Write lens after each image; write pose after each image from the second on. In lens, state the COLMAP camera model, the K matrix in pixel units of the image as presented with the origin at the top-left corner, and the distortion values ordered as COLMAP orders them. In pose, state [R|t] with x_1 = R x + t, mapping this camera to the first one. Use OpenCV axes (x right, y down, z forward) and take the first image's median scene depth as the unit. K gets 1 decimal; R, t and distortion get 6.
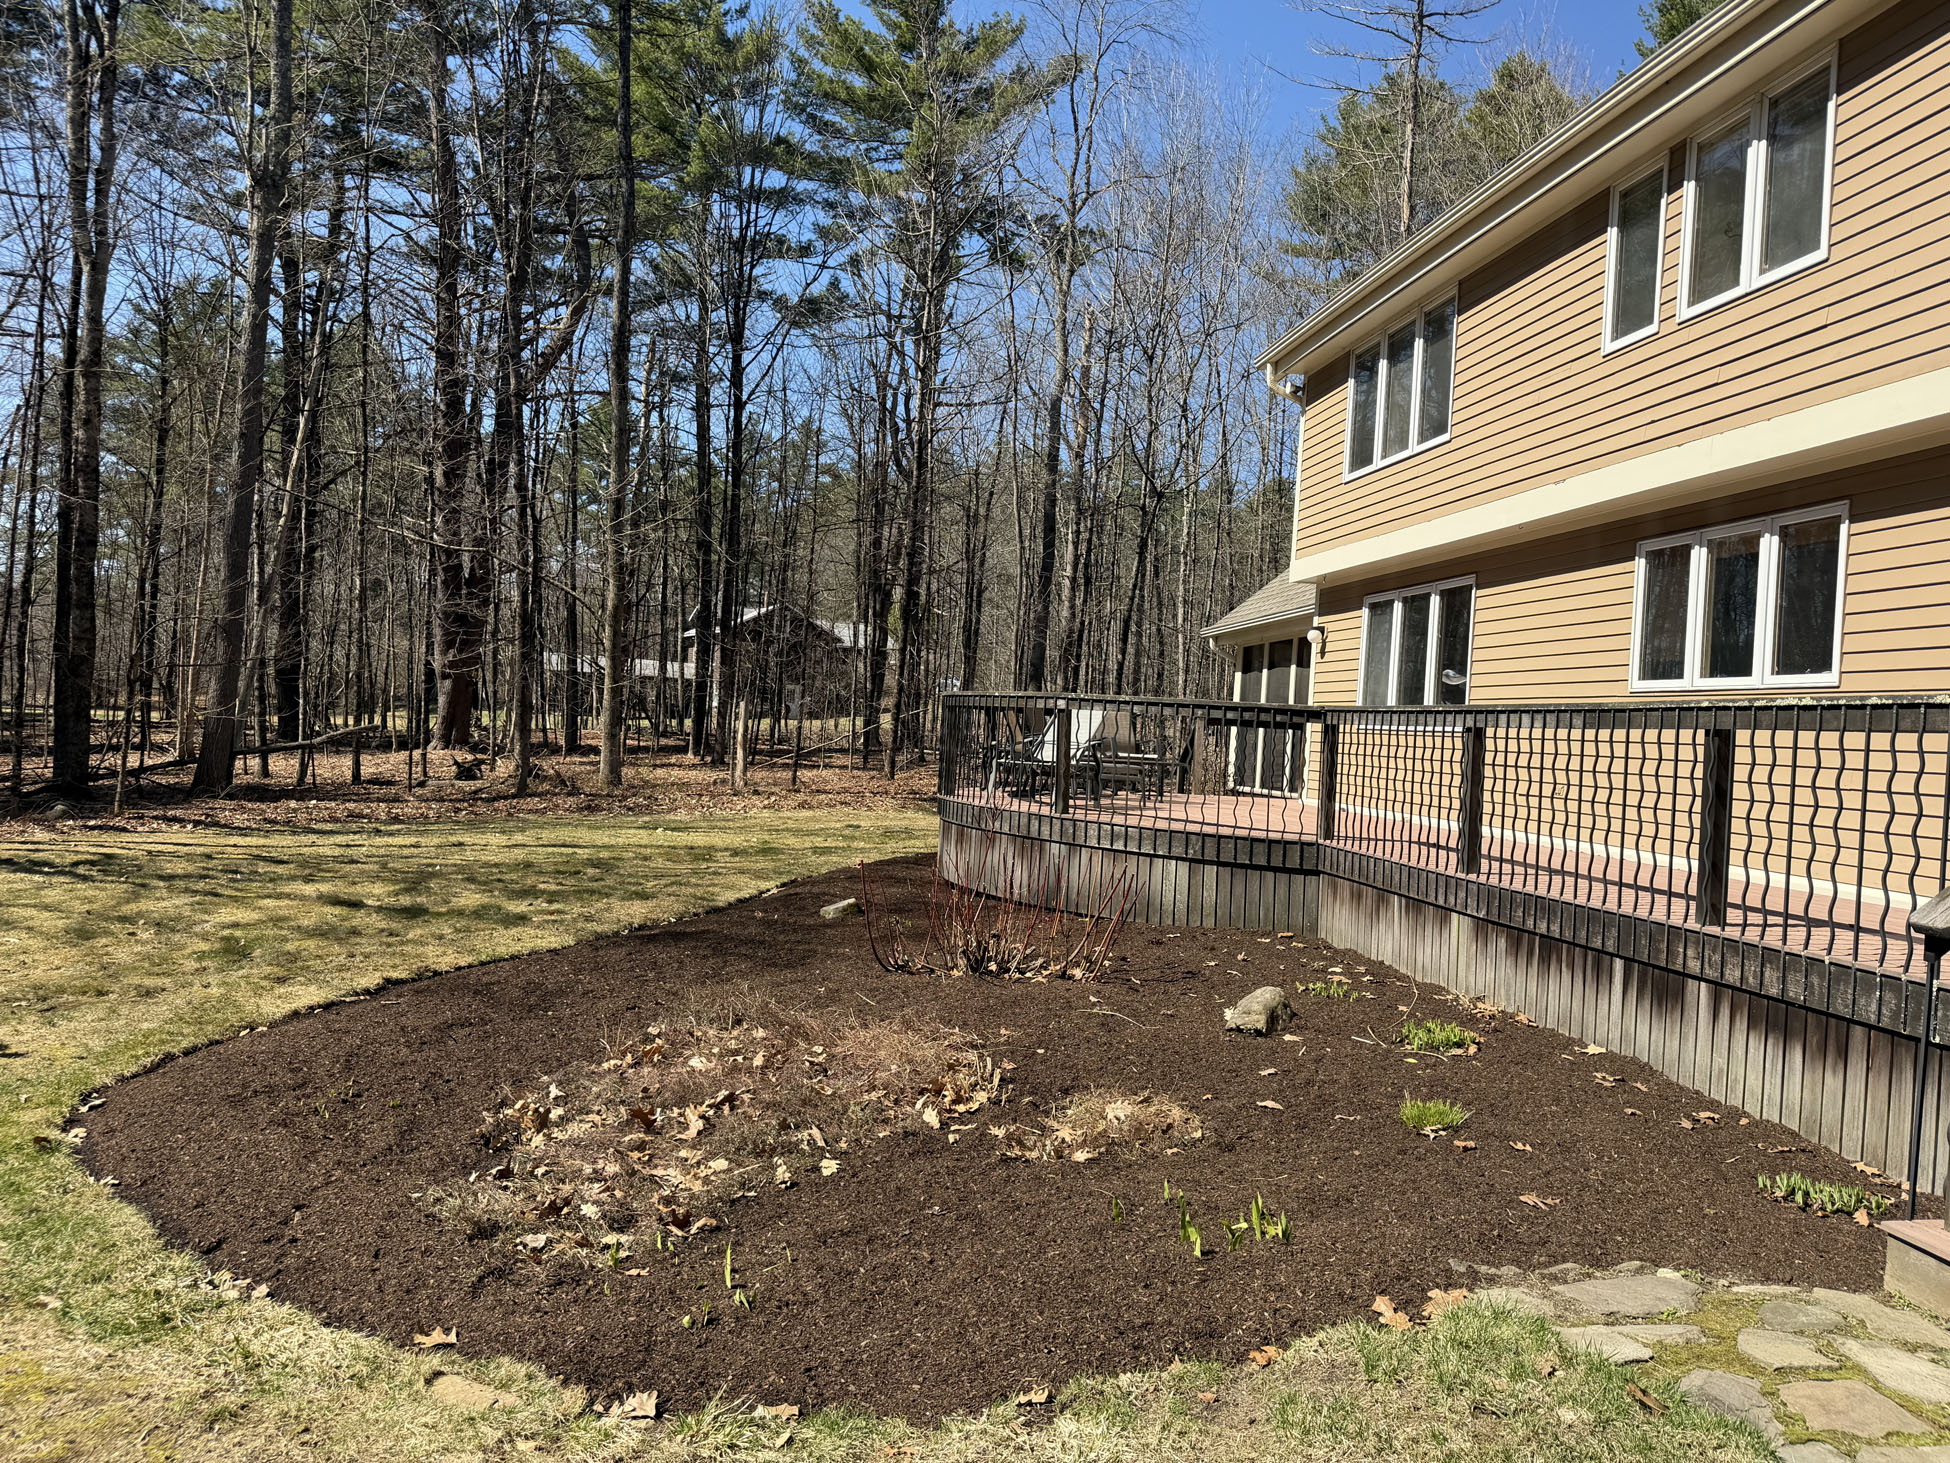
lens RADIAL K [[1242.3, 0, 975.0], [0, 1242.3, 731.5], [0, 0, 1]] dist [0.002483, -0.078614]
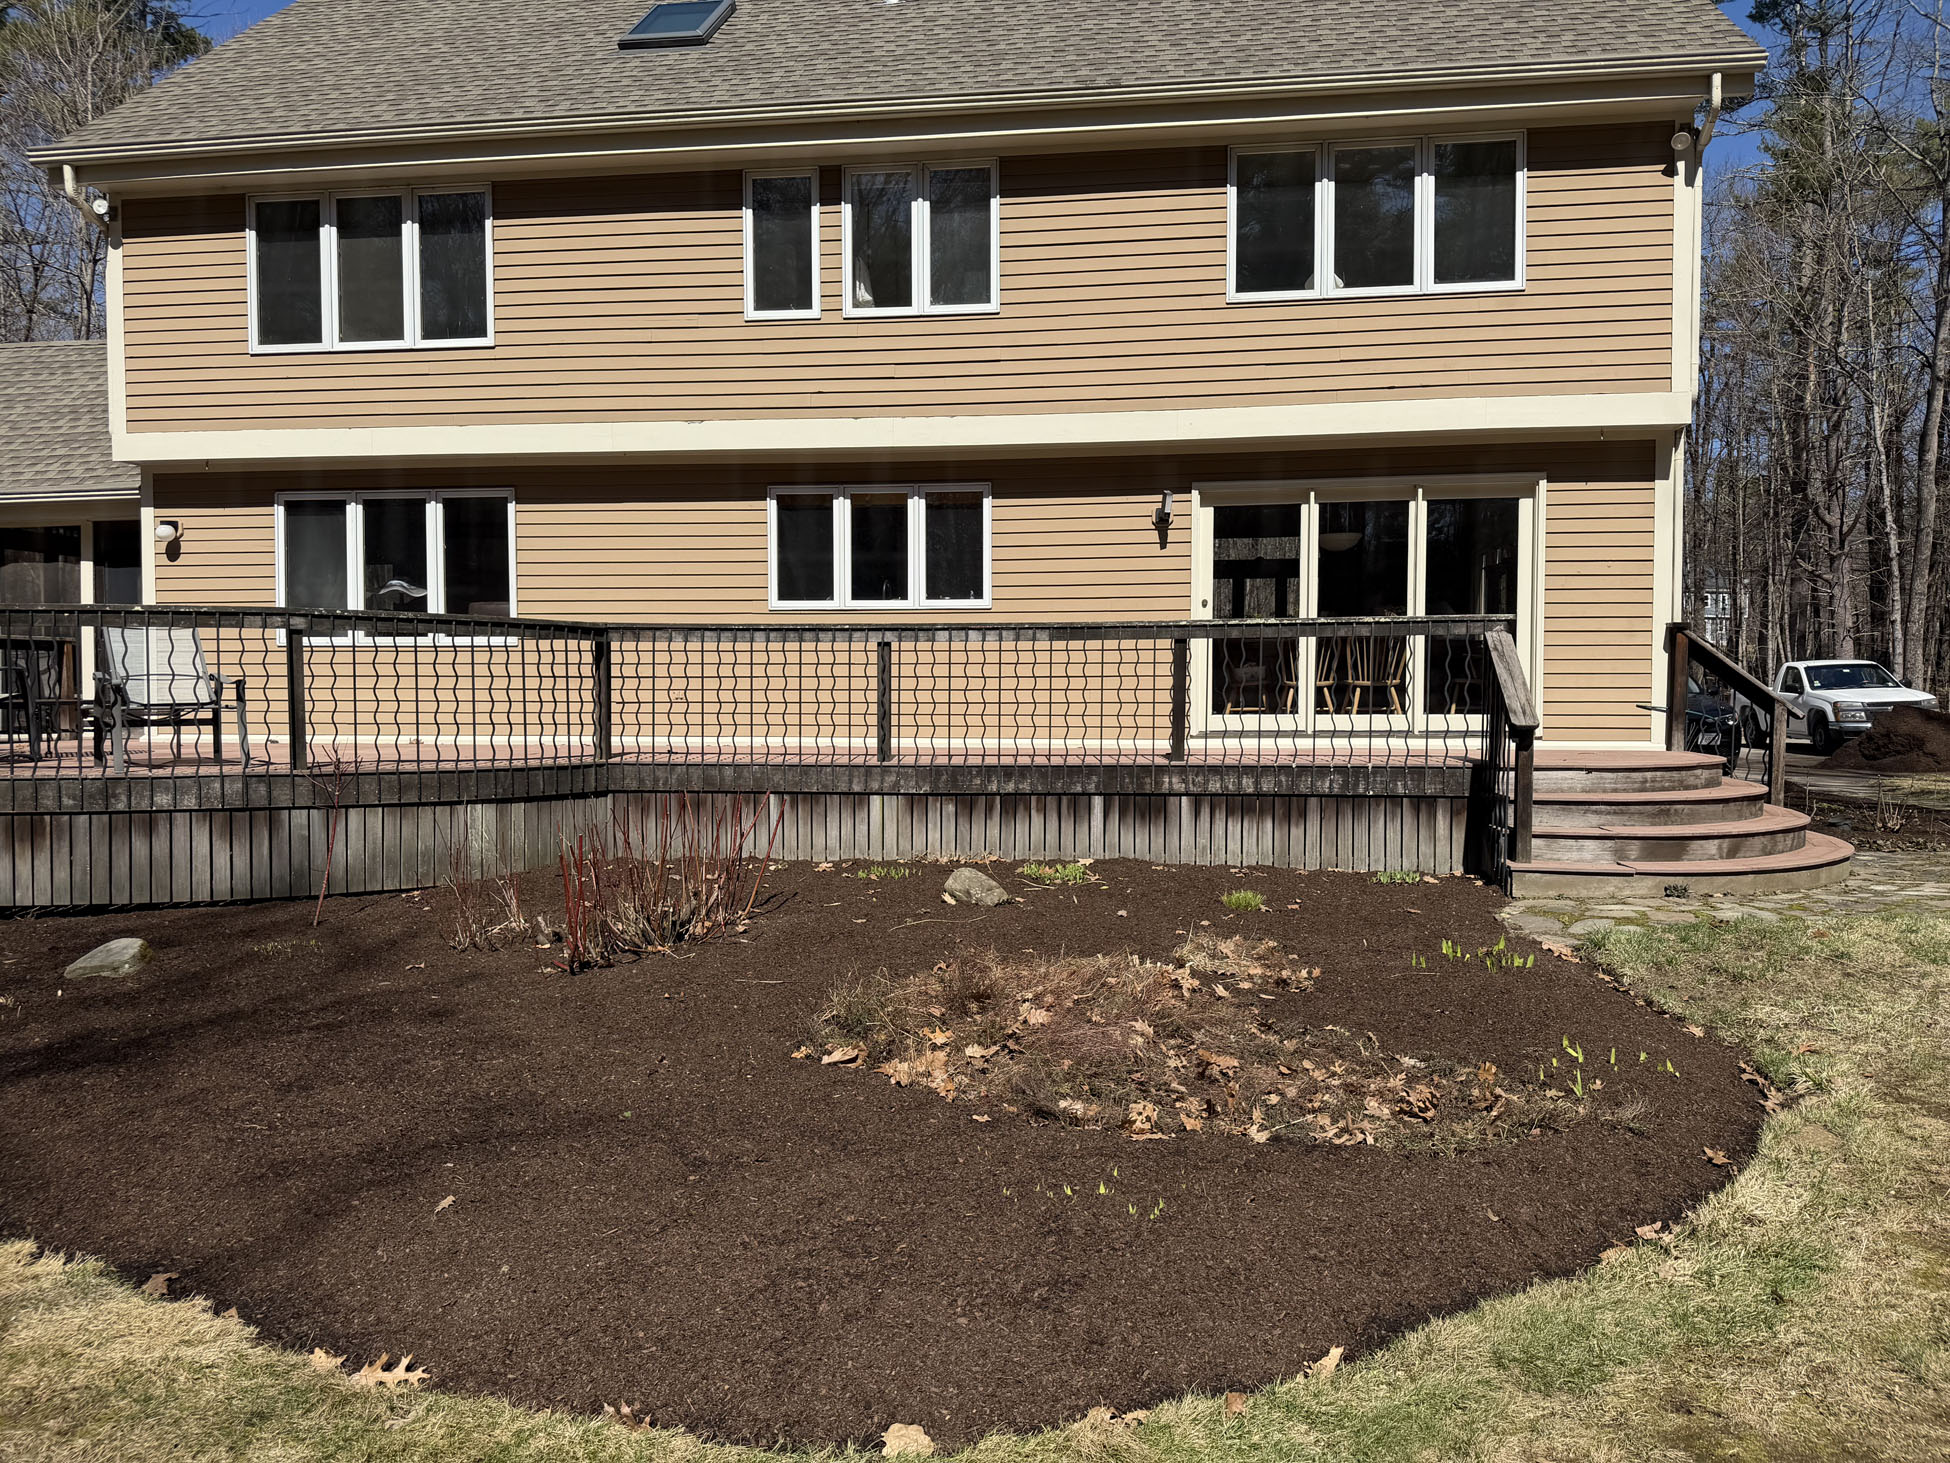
lens RADIAL K [[1242.3, 0, 975.0], [0, 1242.3, 731.5], [0, 0, 1]] dist [0.002483, -0.078614]
pose [[0.274985, -0.084464, 0.957731, -0.611696], [0.015253, 0.996392, 0.083494, -0.012144], [-0.961327, -0.008351, 0.275281, 0.483226]]
